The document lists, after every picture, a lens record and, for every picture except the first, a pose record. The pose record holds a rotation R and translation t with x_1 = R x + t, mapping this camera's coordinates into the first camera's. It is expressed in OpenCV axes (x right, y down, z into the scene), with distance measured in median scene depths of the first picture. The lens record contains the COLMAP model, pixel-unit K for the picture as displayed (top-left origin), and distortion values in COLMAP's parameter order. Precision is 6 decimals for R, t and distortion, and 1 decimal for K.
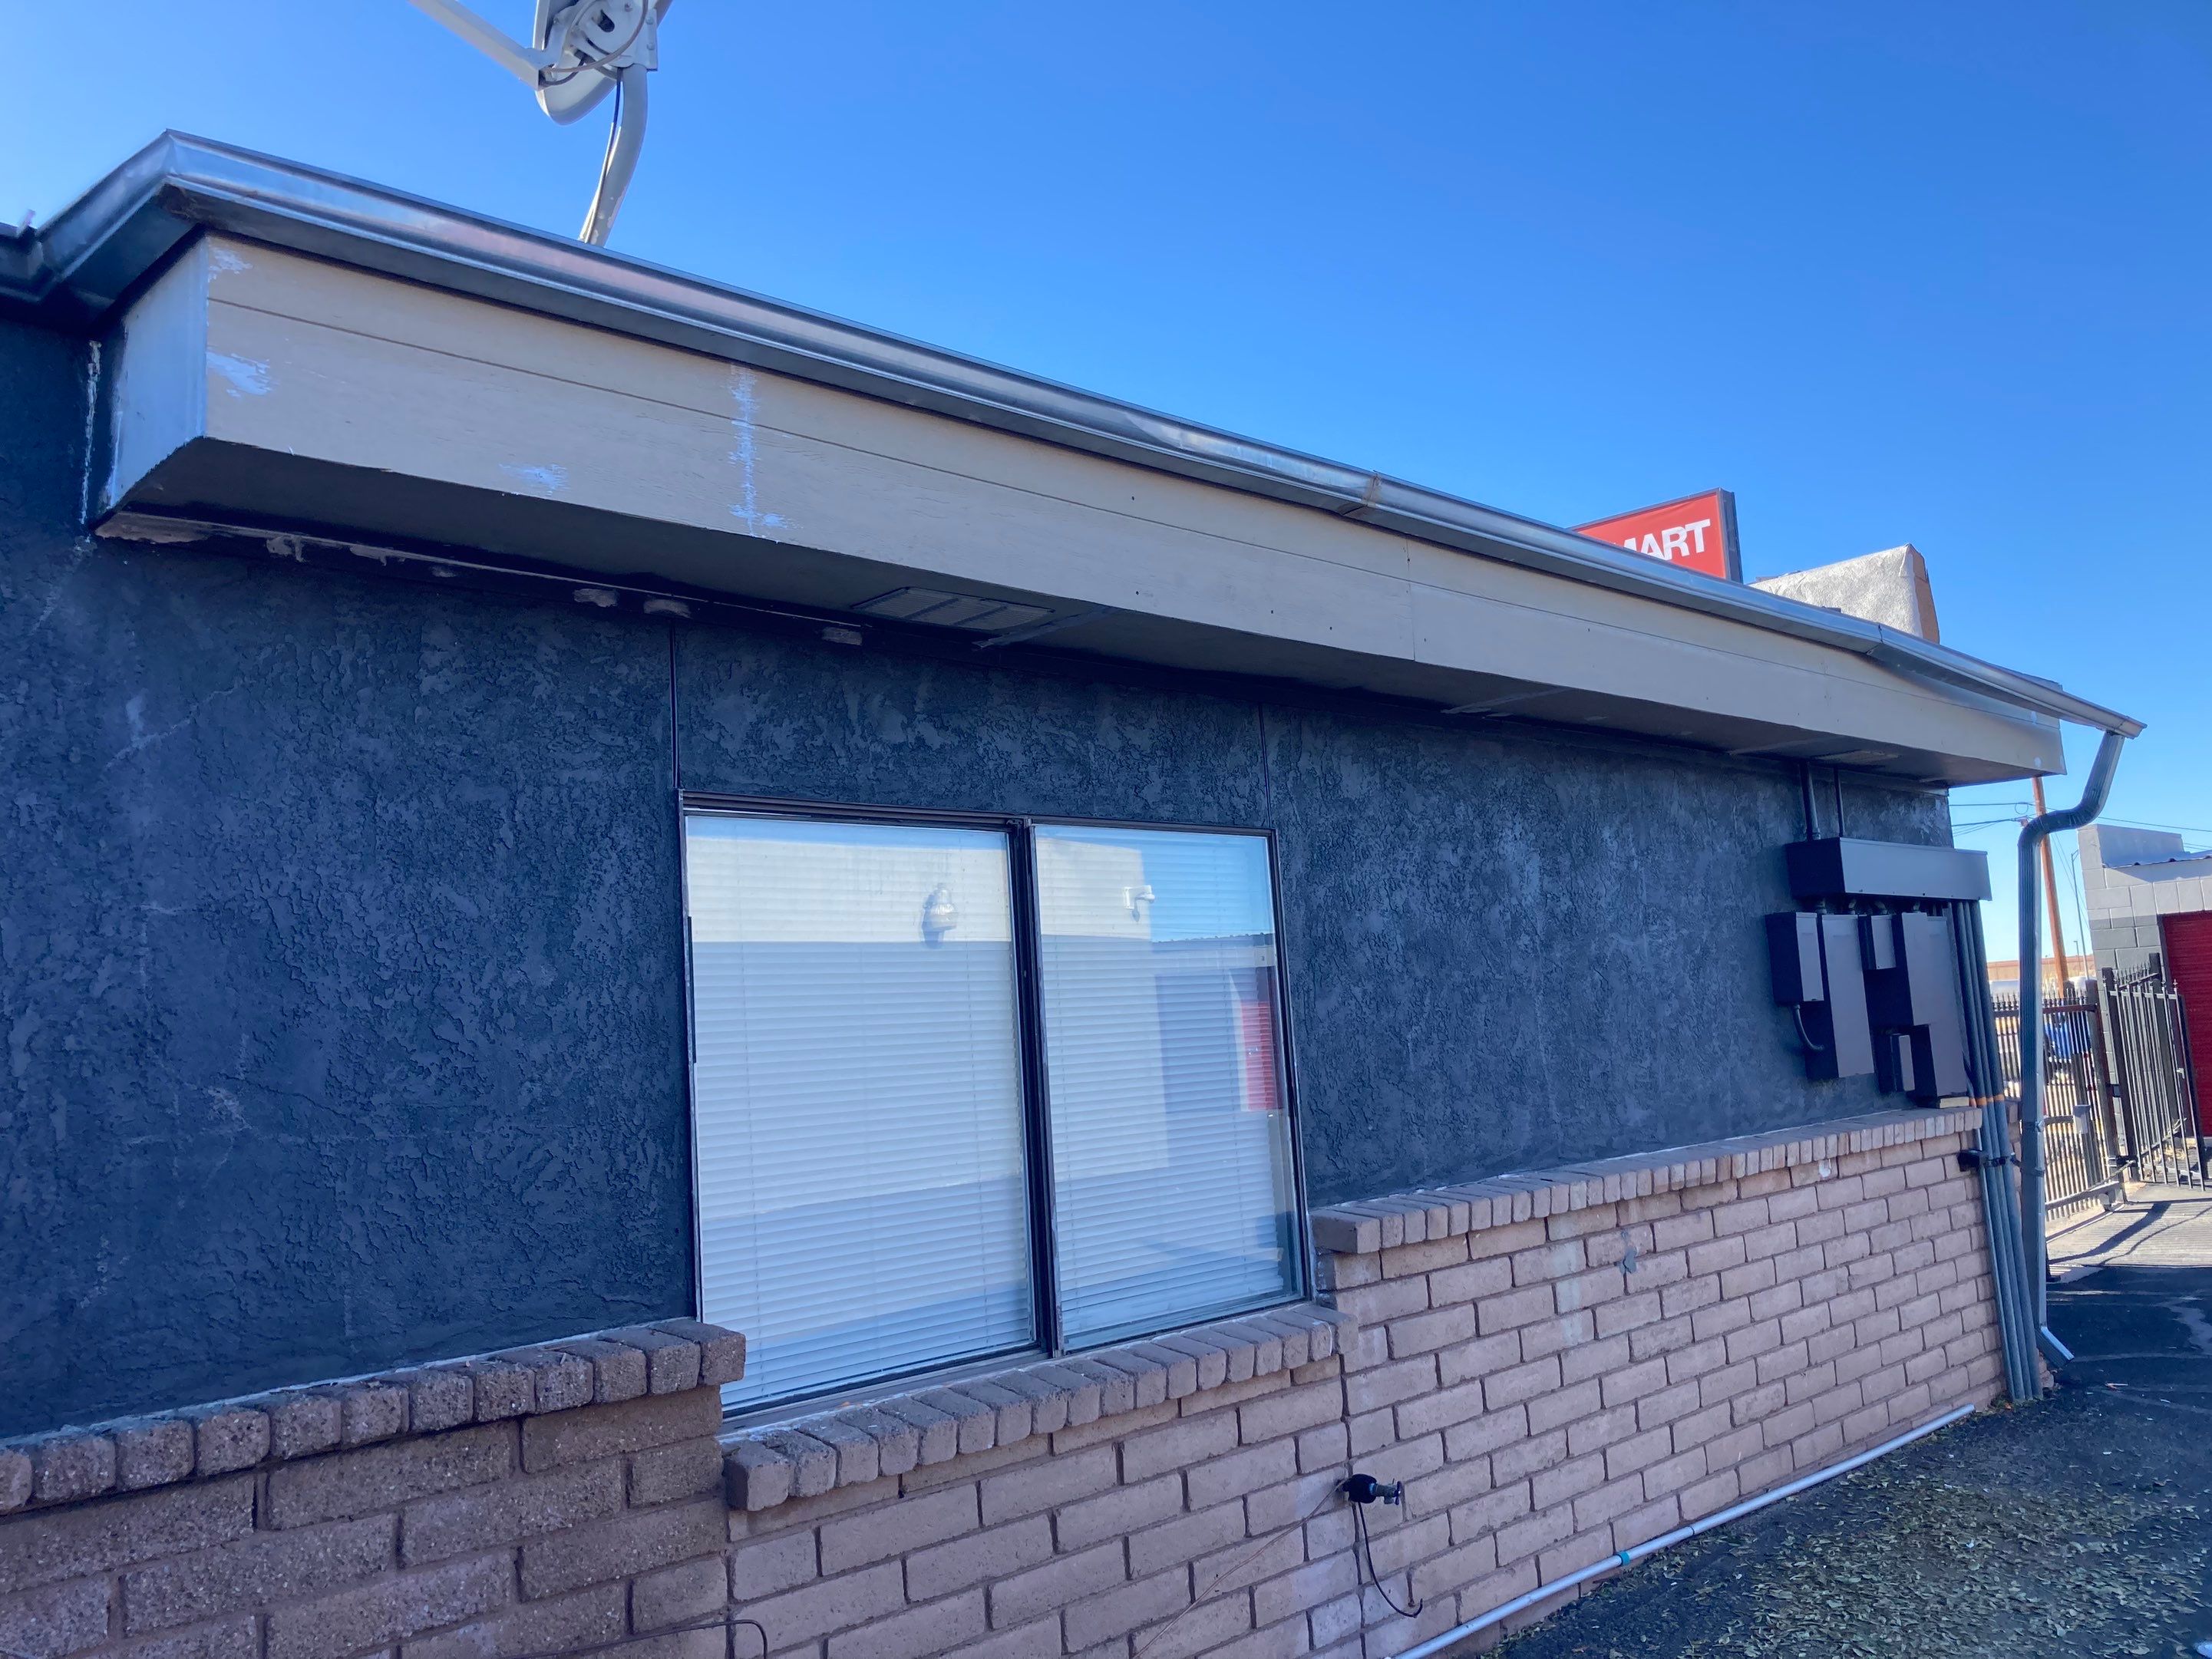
lens RADIAL K [[1862.6, 0, 1142.6], [0, 1862.6, 836.8], [0, 0, 1]] dist [-0.005469, 0.015551]
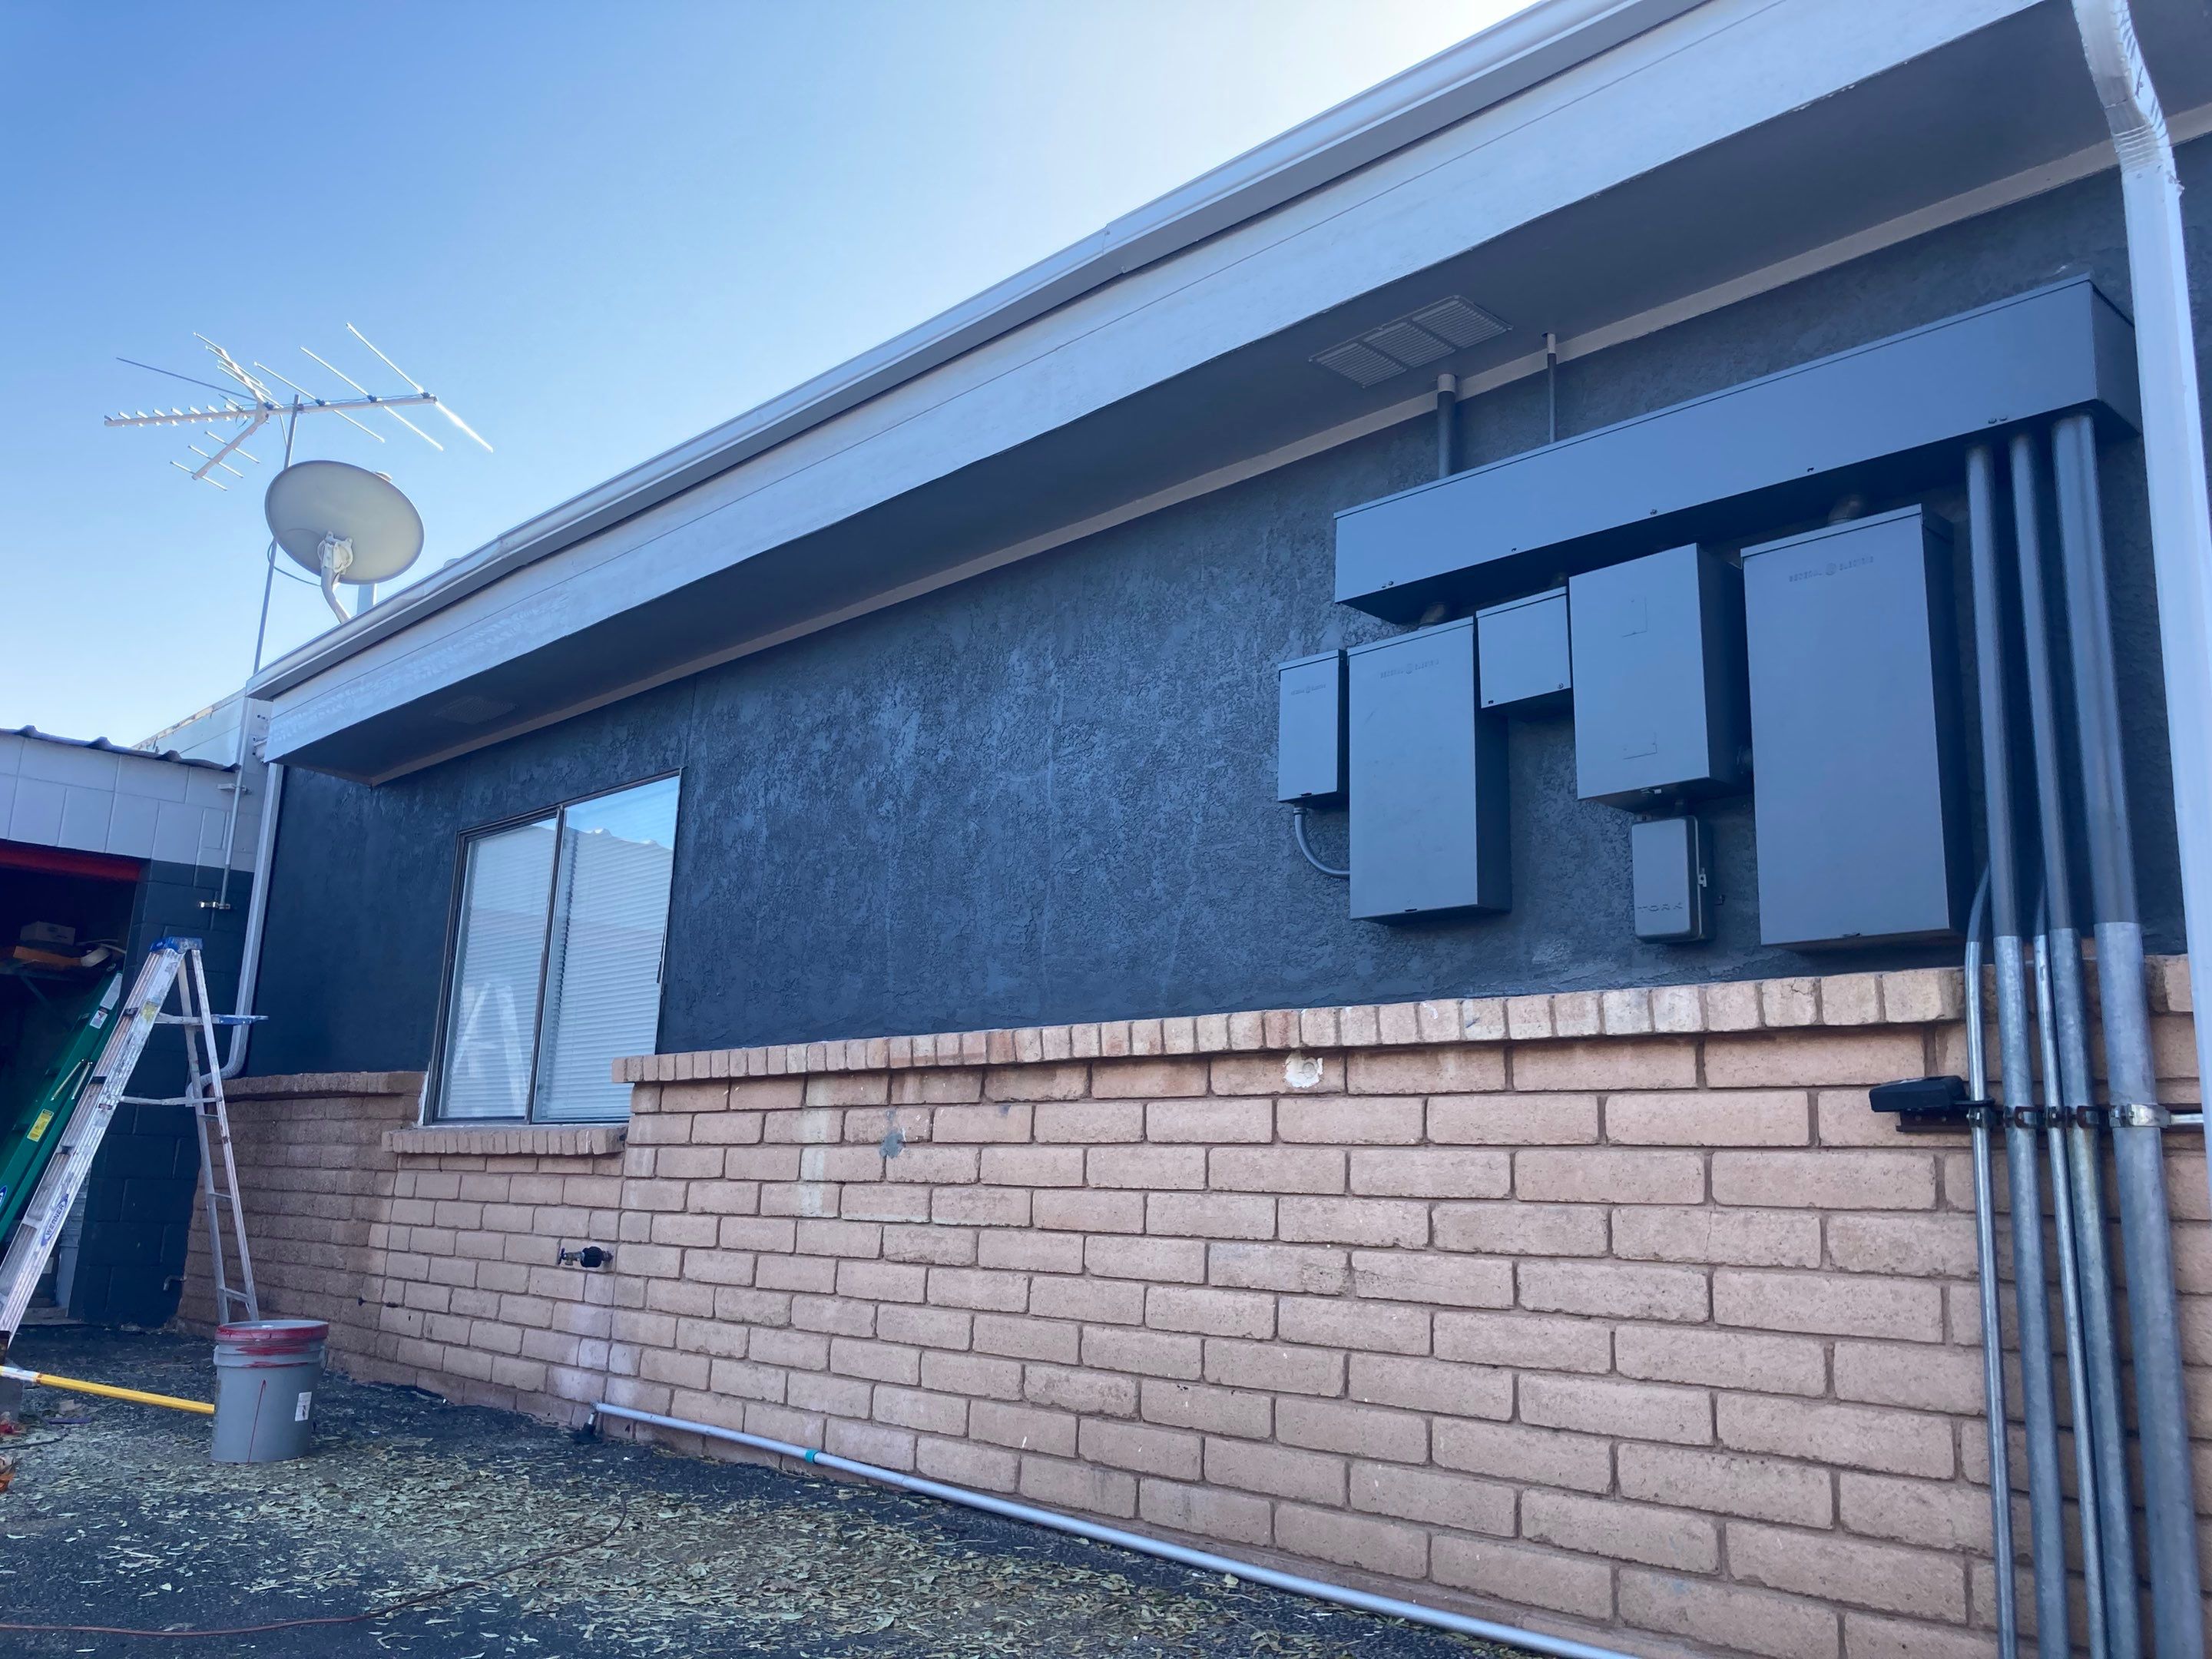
lens RADIAL K [[1833.6, 0, 1046.7], [0, 1833.6, 797.8], [0, 0, 1]] dist [0.075703, -0.124351]
pose [[-0.071926, -0.156582, -0.985042, 1.384166], [0.082222, 0.983308, -0.162310, 0.258806], [0.994015, -0.092667, -0.057851, 1.378224]]
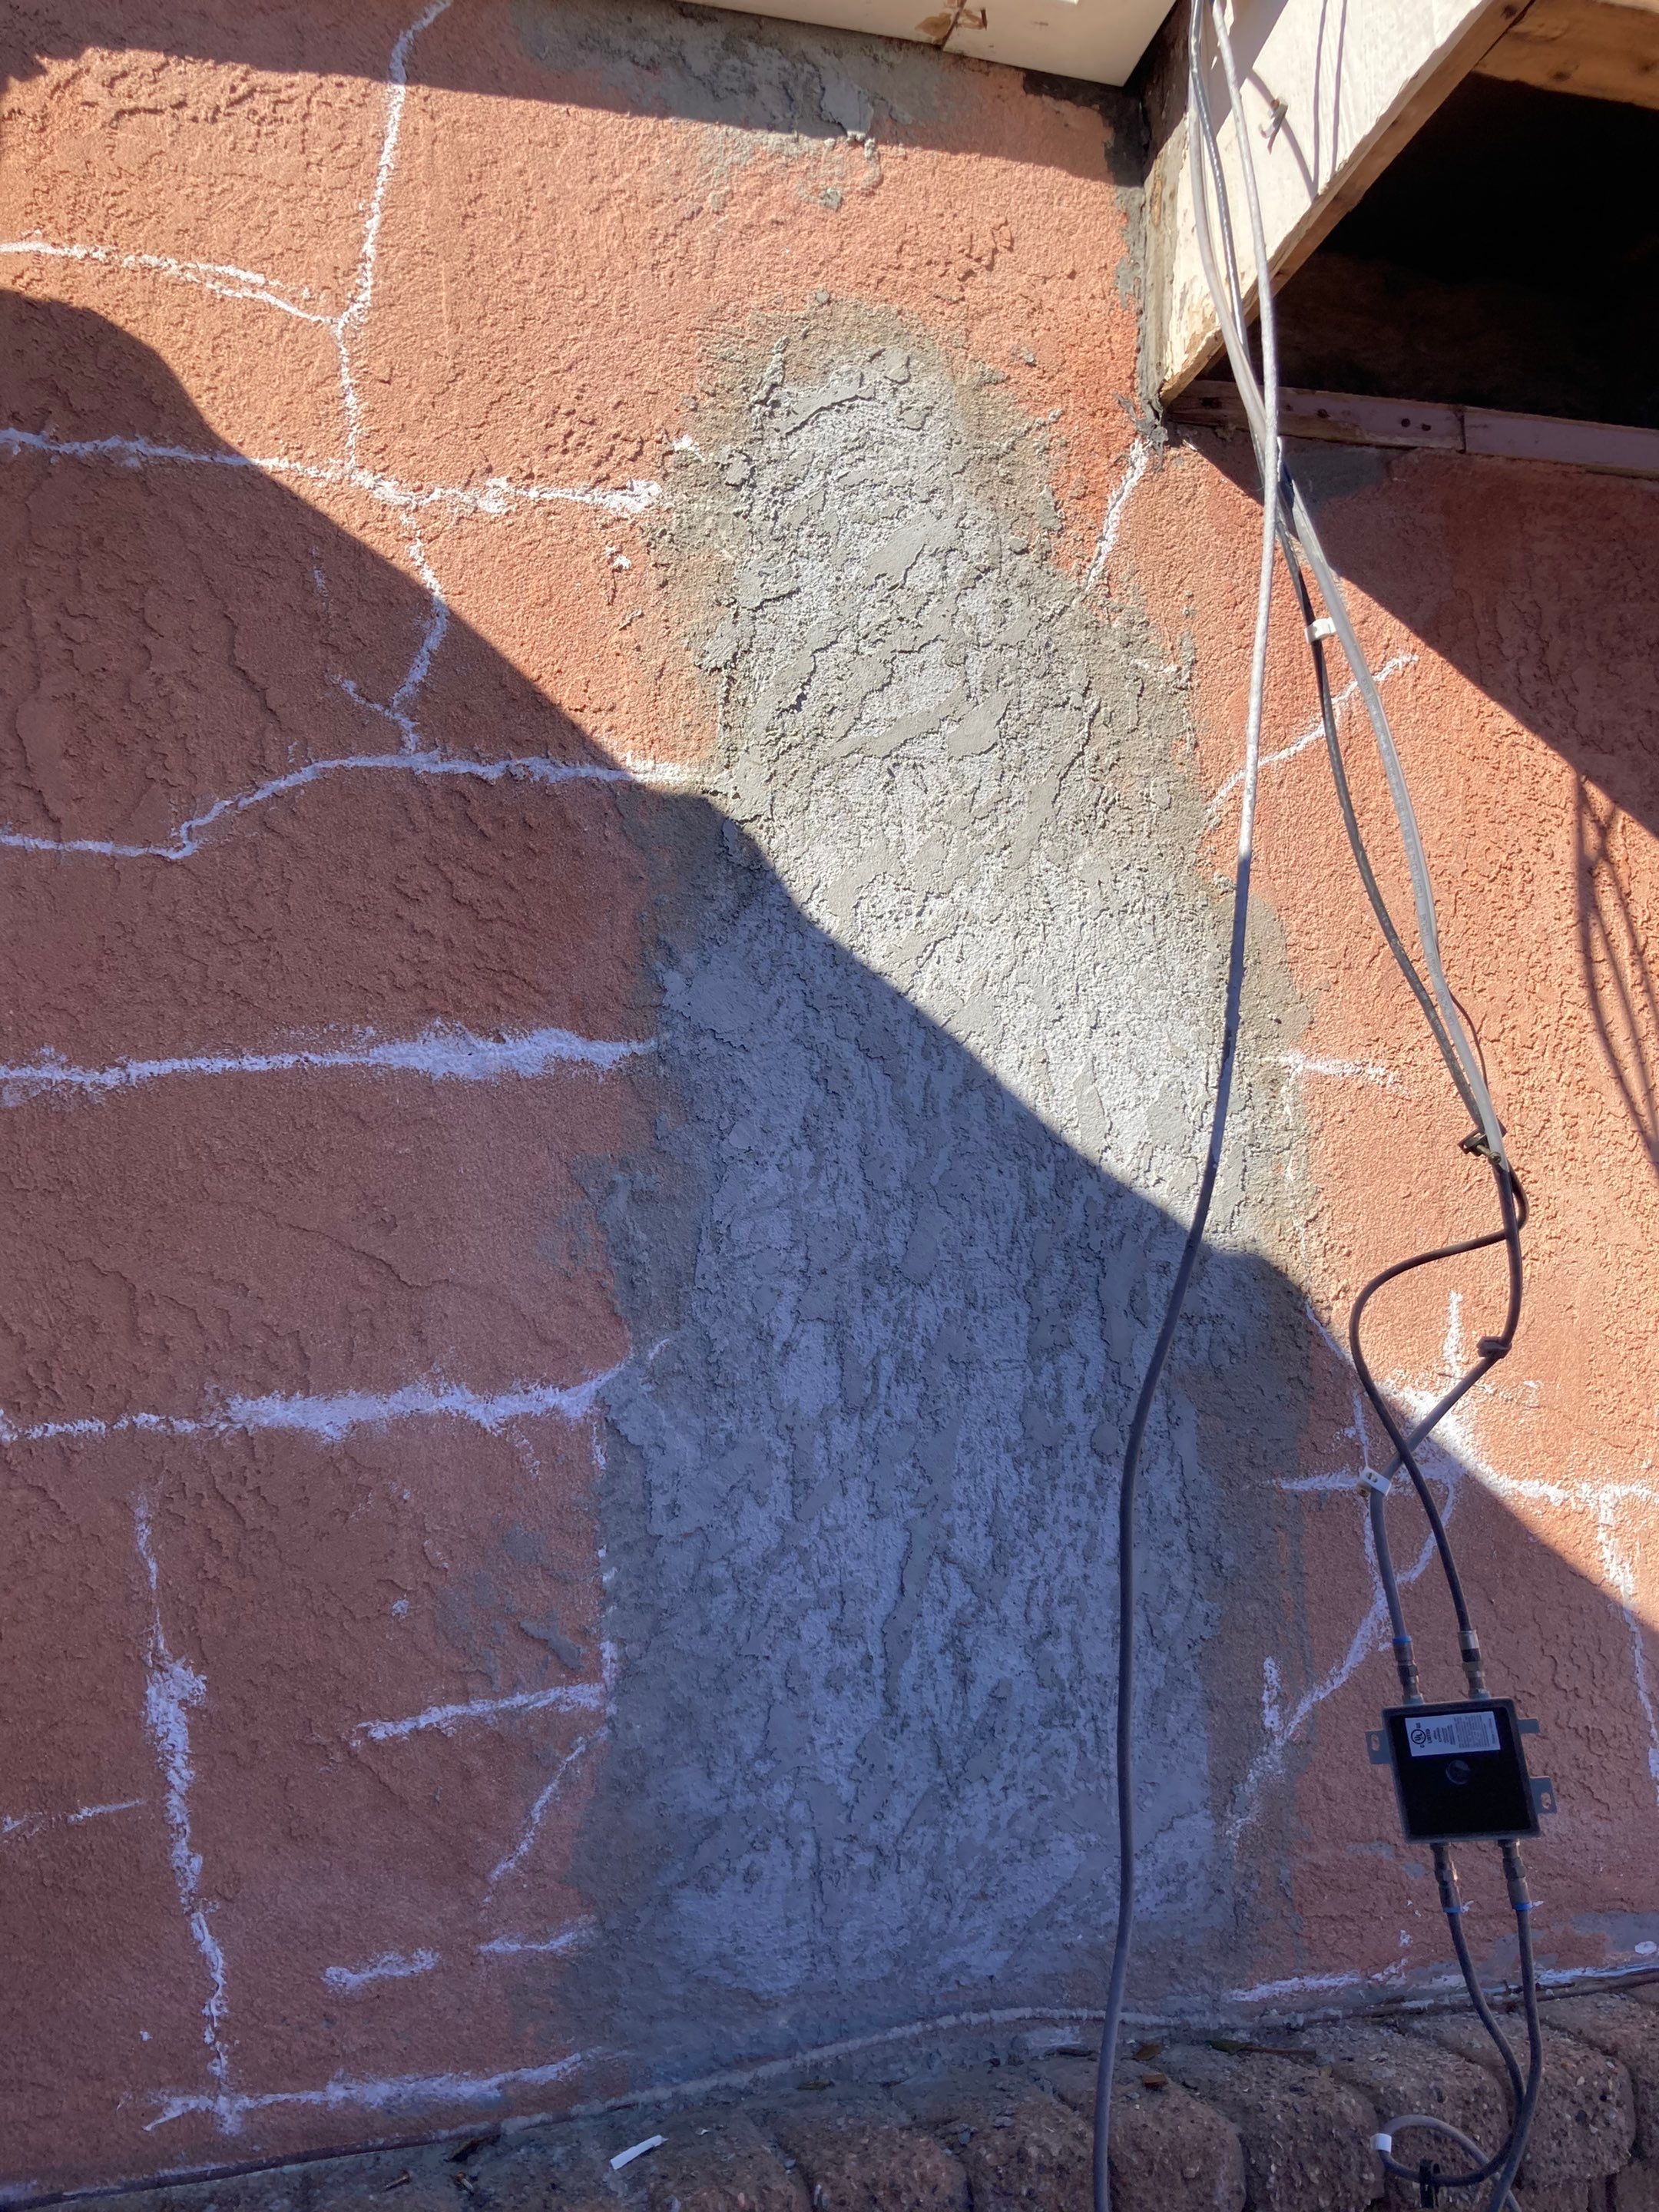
lens RADIAL K [[1764.9, 0, 767.7], [0, 1764.9, 1134.6], [0, 0, 1]] dist [0.004253, 0.013623]
pose [[0.855368, -0.050269, -0.515576, -0.244480], [0.045466, 0.998725, -0.021945, 0.039679], [0.516022, -0.004670, 0.856562, 0.289701]]
